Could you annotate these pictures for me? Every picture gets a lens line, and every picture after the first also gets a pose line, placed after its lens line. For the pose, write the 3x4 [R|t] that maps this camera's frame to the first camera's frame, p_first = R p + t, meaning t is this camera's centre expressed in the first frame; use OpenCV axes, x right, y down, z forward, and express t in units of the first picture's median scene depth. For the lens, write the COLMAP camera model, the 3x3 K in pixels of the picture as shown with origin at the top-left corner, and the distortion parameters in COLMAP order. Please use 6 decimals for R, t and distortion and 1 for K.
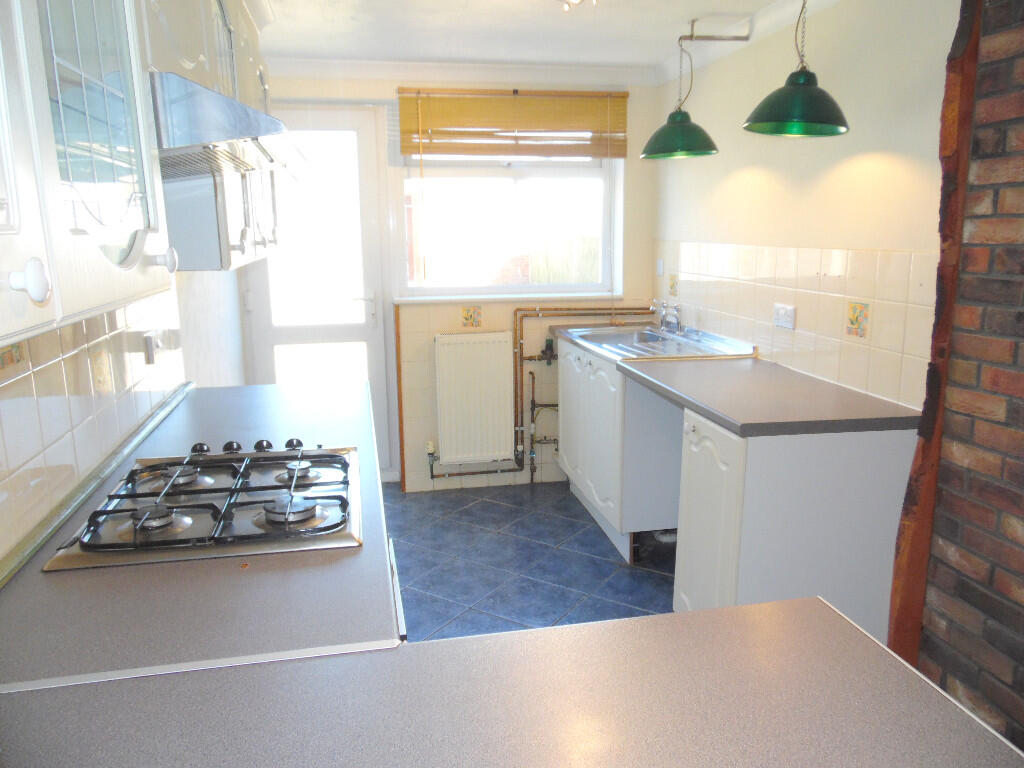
lens RADIAL K [[766.8, 0, 511.9], [0, 766.8, 383.5], [0, 0, 1]] dist [-0.018754, 0.014043]
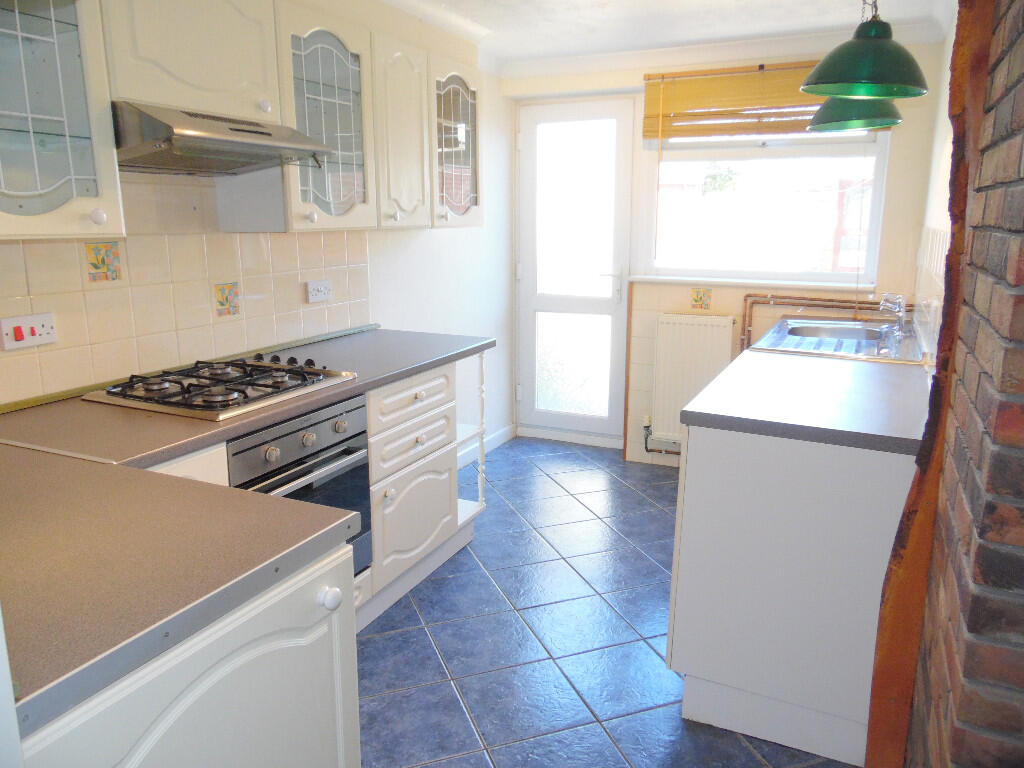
lens RADIAL K [[766.8, 0, 512.0], [0, 766.8, 383.3], [0, 0, 1]] dist [-0.018754, 0.014043]
pose [[0.803565, 0.136378, -0.579383, 0.344438], [-0.126354, 0.990297, 0.057855, -0.004732], [0.581651, 0.026717, 0.813000, 0.048304]]
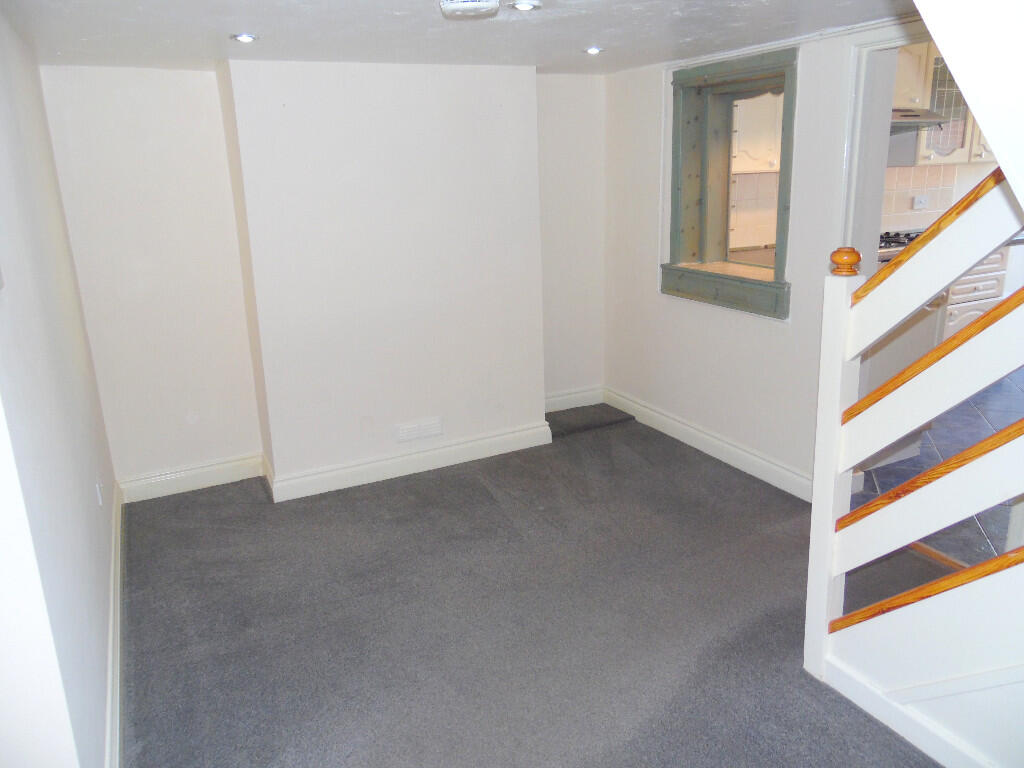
lens RADIAL K [[766.8, 0, 504.0], [0, 766.8, 383.2], [0, 0, 1]] dist [-0.018754, 0.014043]
pose [[0.261922, 0.260843, -0.929171, 0.804868], [-0.159363, 0.961255, 0.224927, 0.085568], [0.951840, 0.089162, 0.293343, -0.443822]]
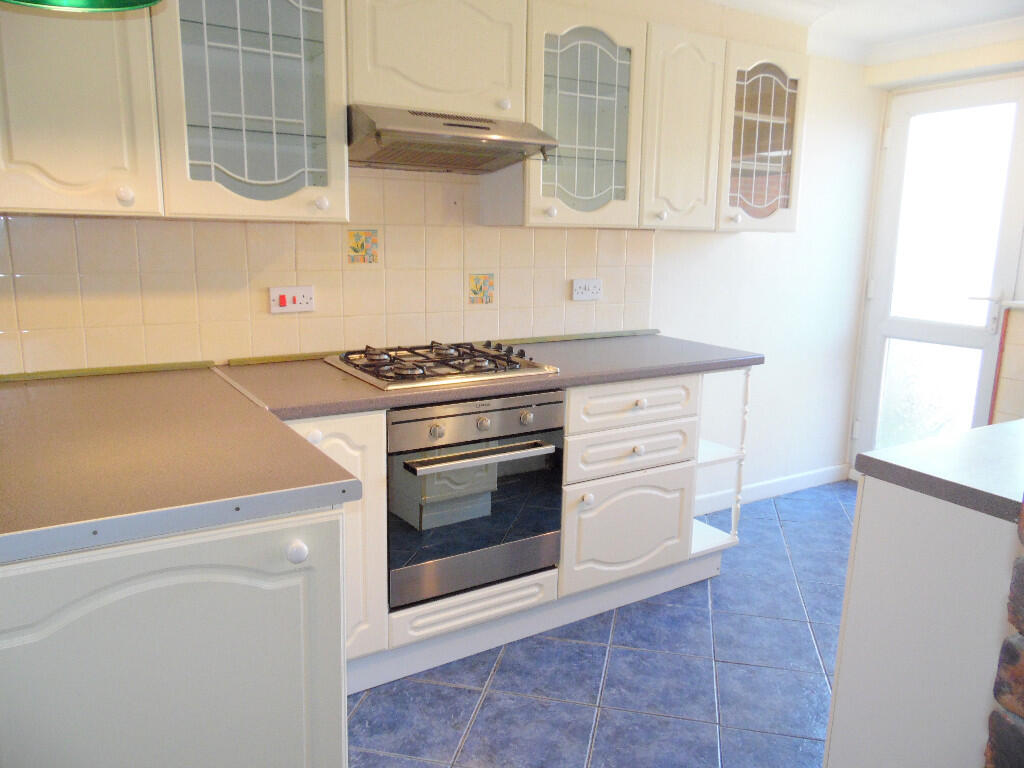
lens RADIAL K [[766.8, 0, 510.5], [0, 766.8, 382.5], [0, 0, 1]] dist [-0.018754, 0.014043]
pose [[0.350327, 0.196397, -0.915805, 0.426578], [-0.206820, 0.969854, 0.128872, -0.019939], [0.913508, 0.144259, 0.380385, 0.203697]]
